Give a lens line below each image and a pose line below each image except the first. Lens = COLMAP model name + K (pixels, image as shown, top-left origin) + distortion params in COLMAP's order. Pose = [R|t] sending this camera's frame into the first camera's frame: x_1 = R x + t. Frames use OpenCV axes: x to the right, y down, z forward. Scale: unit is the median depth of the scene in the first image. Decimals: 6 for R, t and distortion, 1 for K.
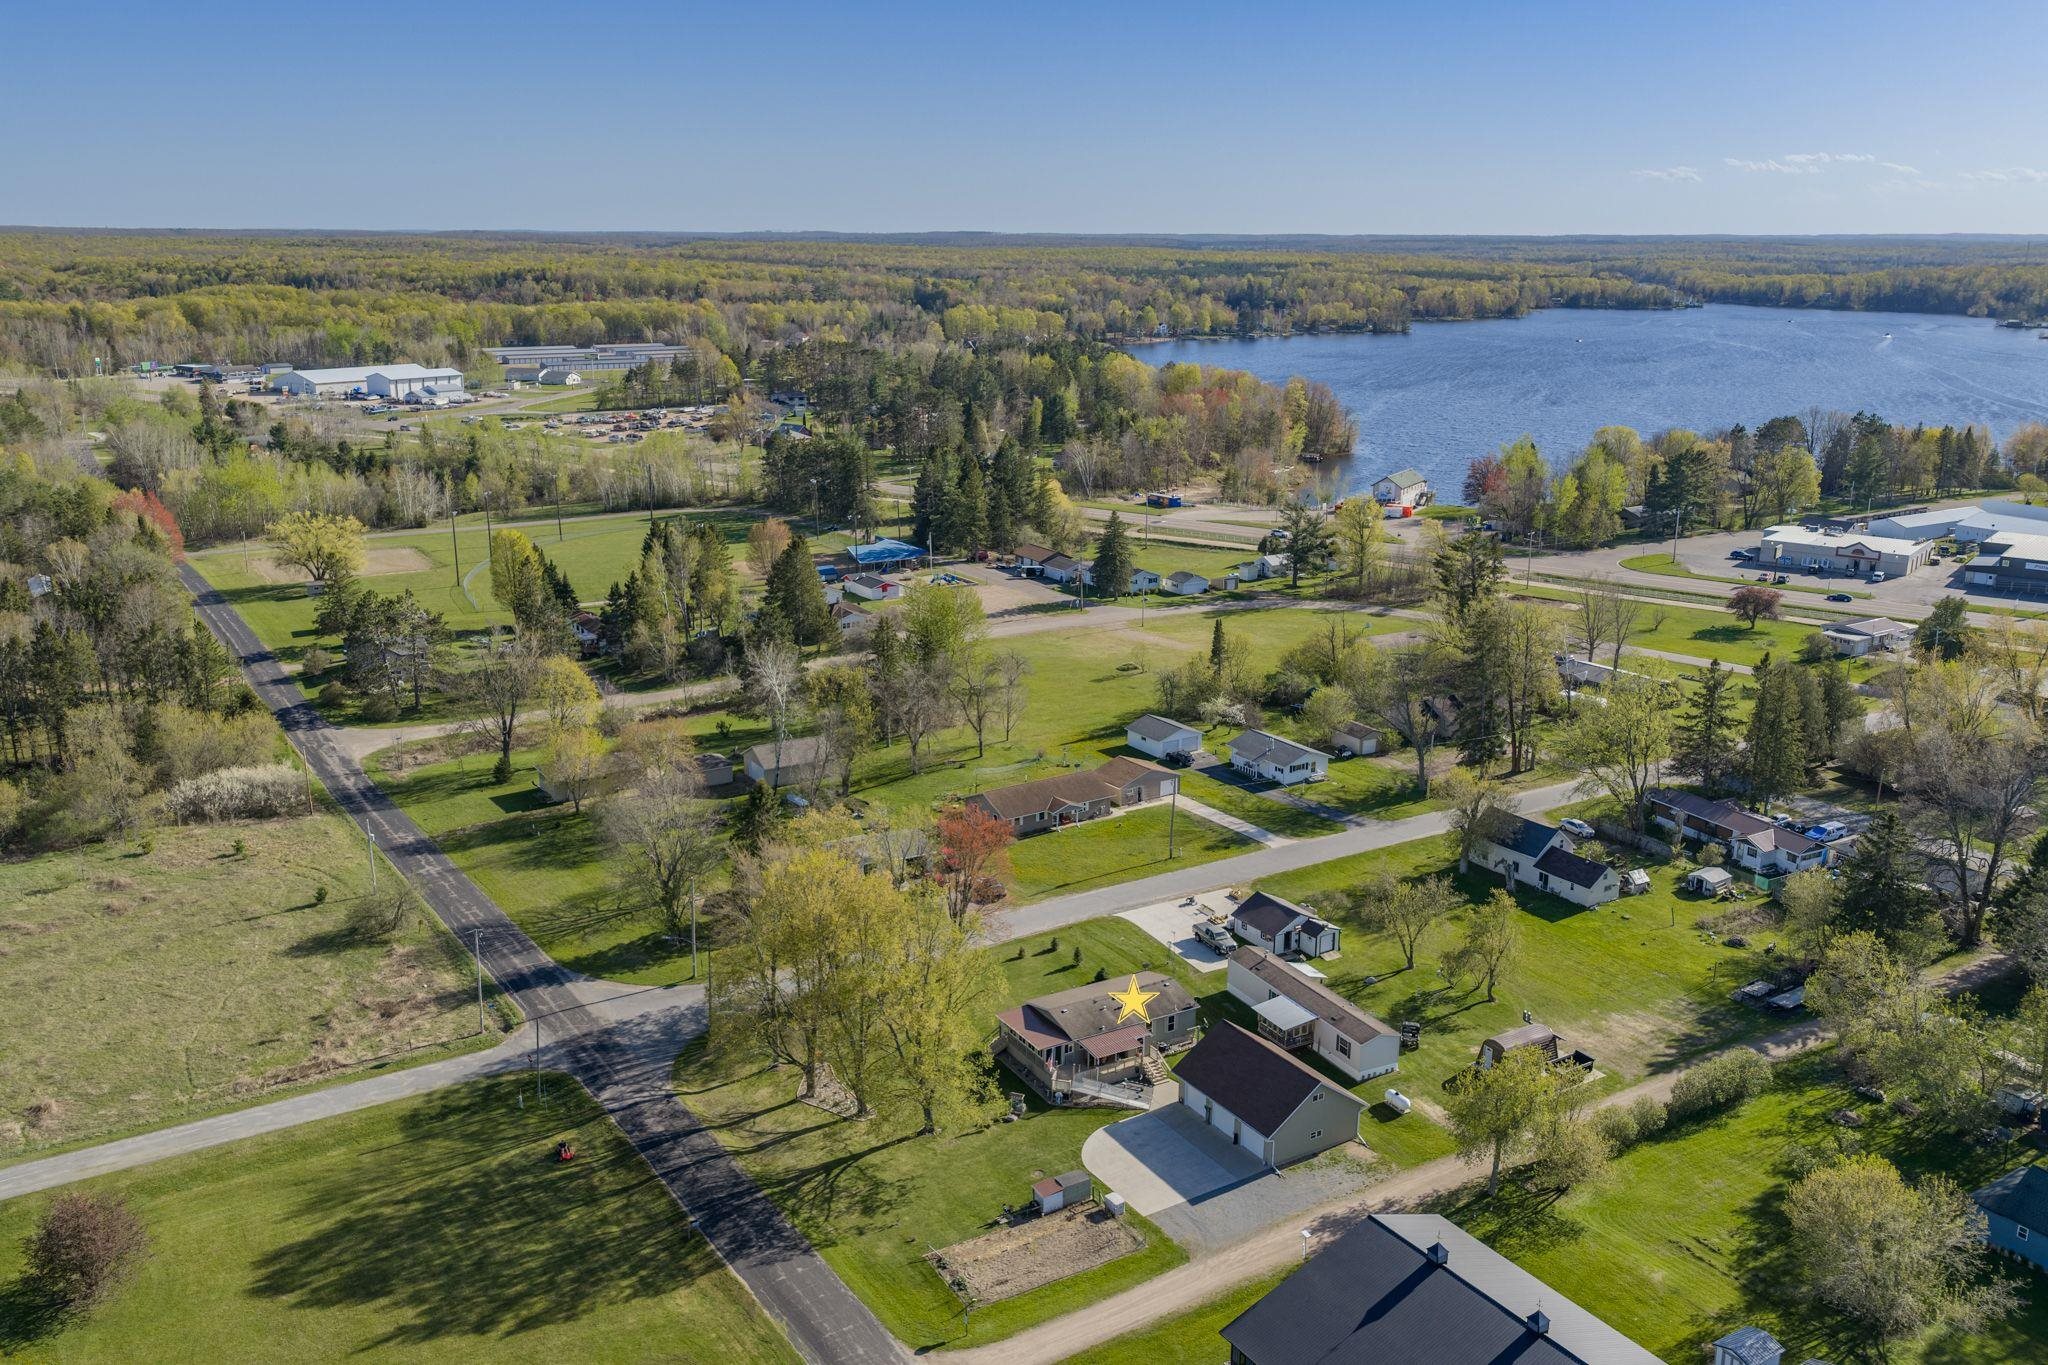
lens RADIAL K [[1700.3, 0, 1005.9], [0, 1700.3, 689.2], [0, 0, 1]] dist [0.022269, -0.032614]
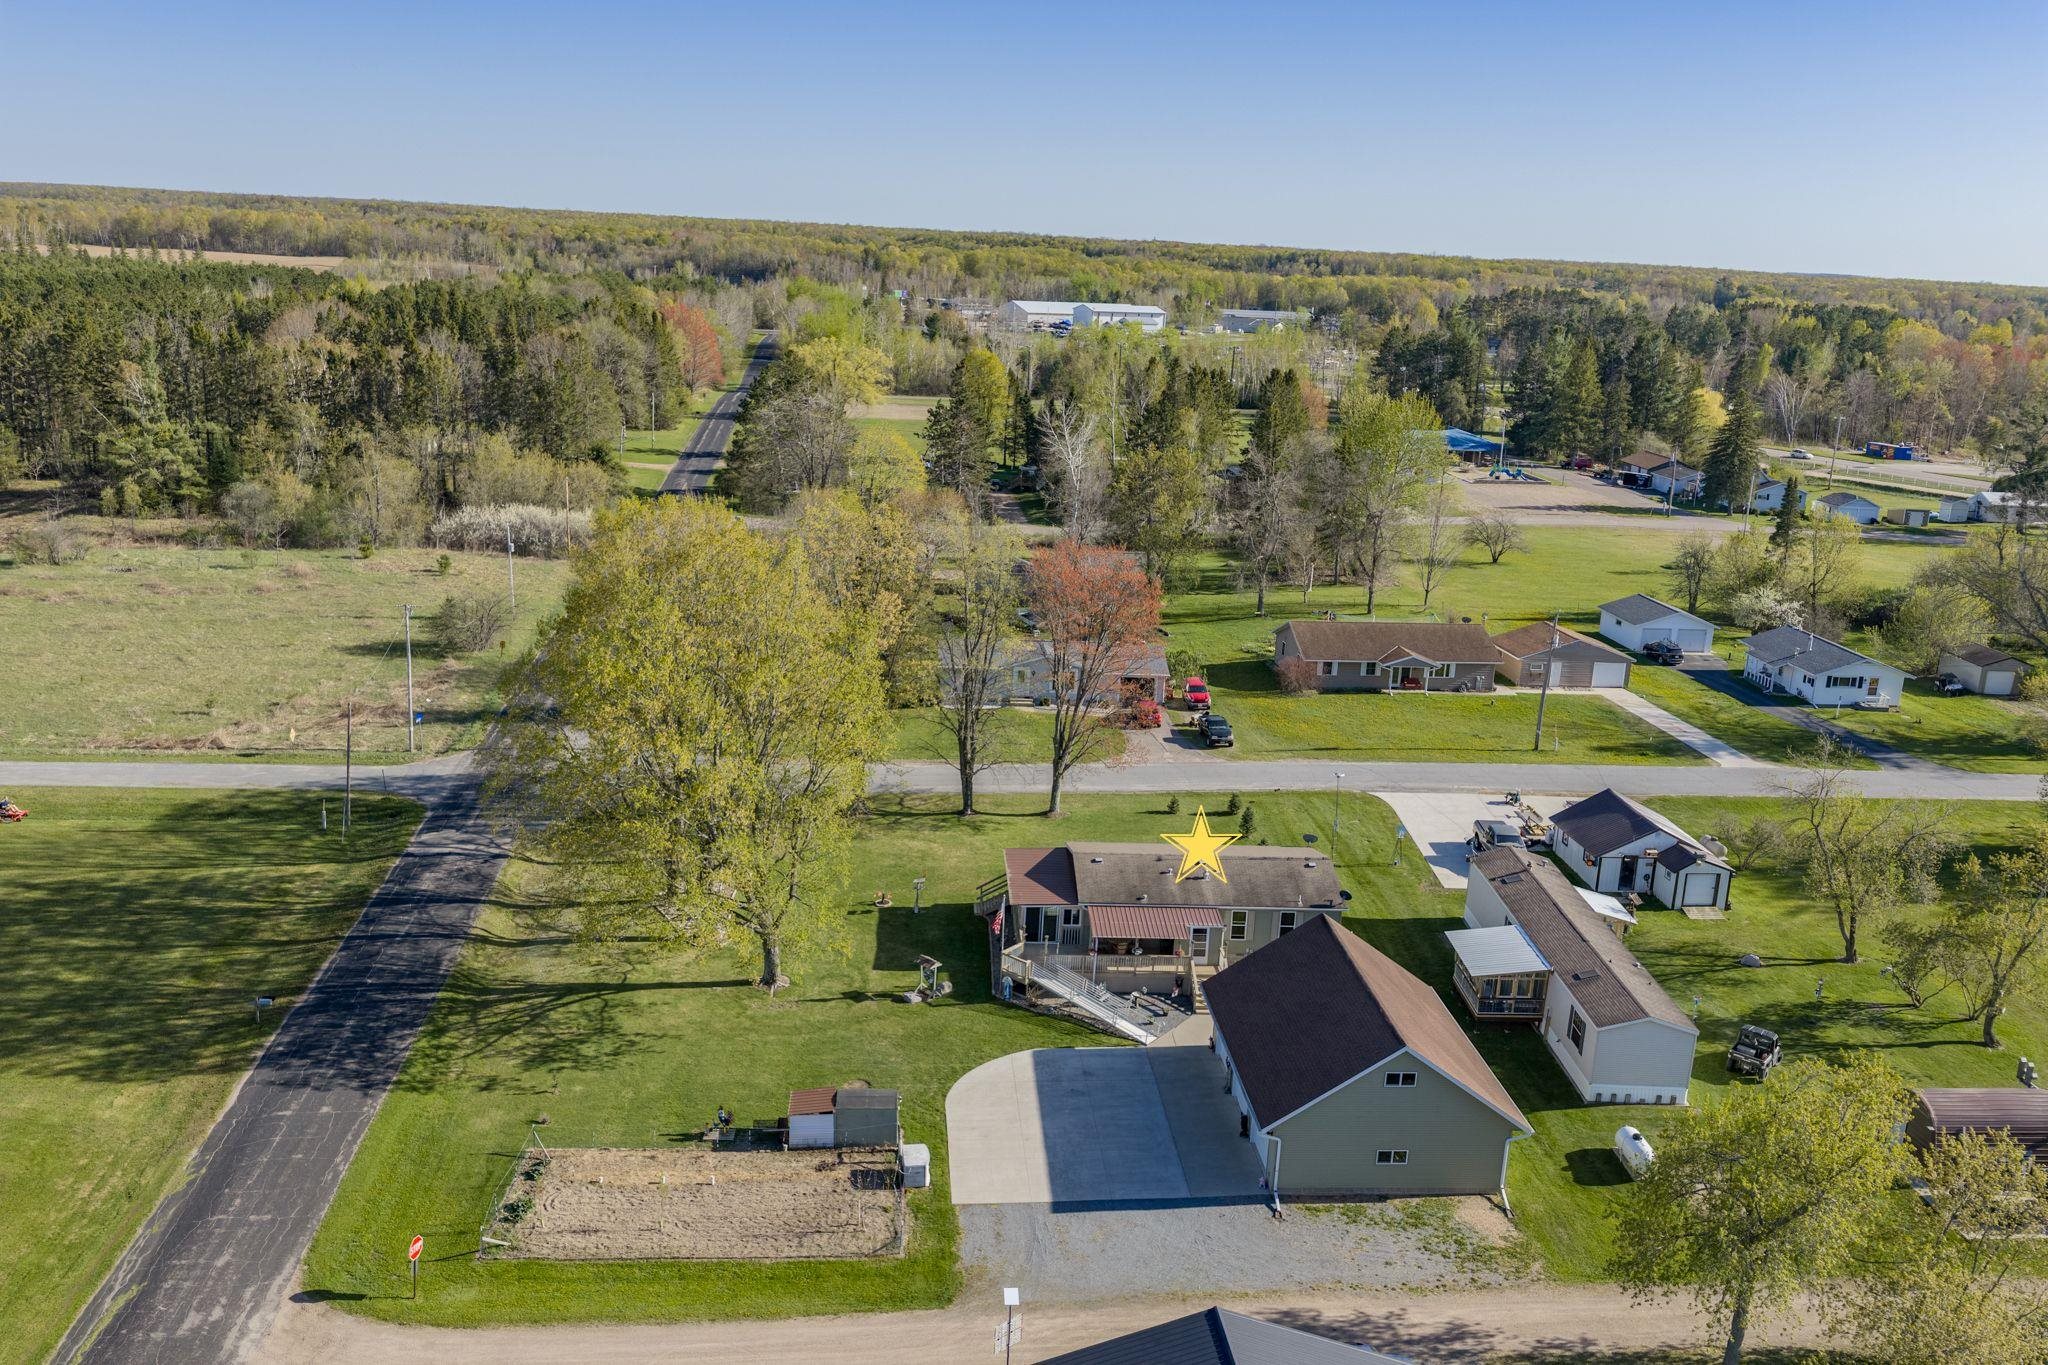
lens RADIAL K [[1700.3, 0, 1015.5], [0, 1700.3, 635.2], [0, 0, 1]] dist [0.022269, -0.032614]
pose [[0.893487, 0.137696, -0.427458, 0.253788], [-0.158235, 0.987320, -0.012703, 0.129970], [0.420289, 0.078989, 0.903946, 0.476129]]
